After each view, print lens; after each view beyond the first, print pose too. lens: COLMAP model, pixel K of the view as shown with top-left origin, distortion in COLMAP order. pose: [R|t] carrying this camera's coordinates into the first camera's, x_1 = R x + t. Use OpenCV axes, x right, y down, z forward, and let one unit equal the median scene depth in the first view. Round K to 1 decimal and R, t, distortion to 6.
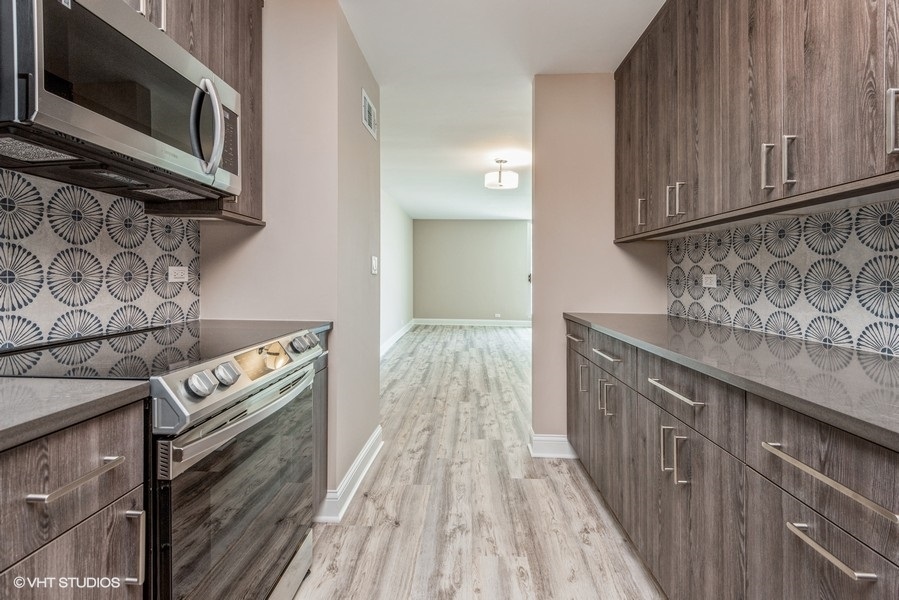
lens RADIAL K [[407.1, 0, 436.3], [0, 407.1, 281.9], [0, 0, 1]] dist [0.018406, -0.006879]
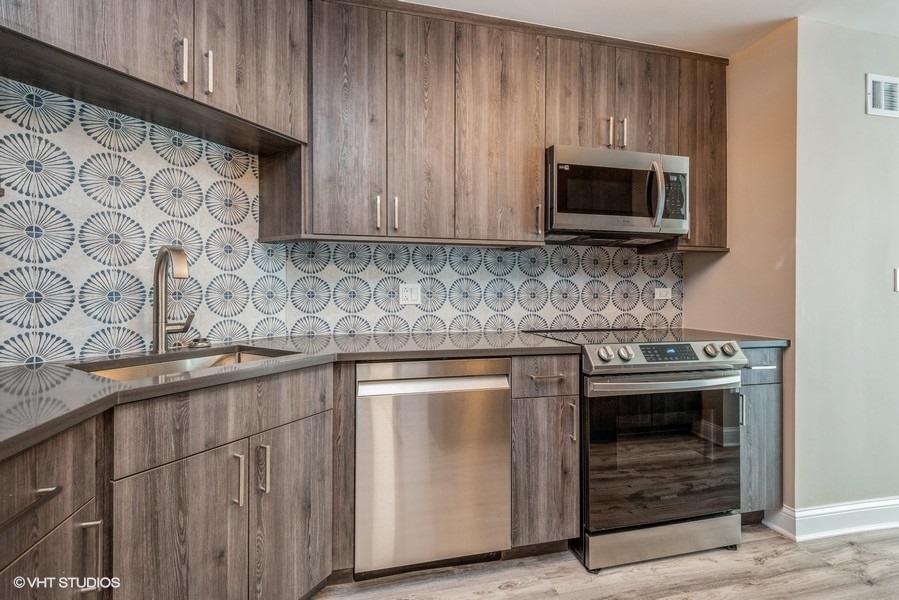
lens RADIAL K [[407.1, 0, 453.1], [0, 407.1, 297.5], [0, 0, 1]] dist [0.018406, -0.006879]
pose [[0.286807, -0.002577, -0.957985, 0.554657], [-0.011886, 0.999910, -0.006248, 0.012681], [0.957915, 0.013179, 0.286751, -0.103223]]
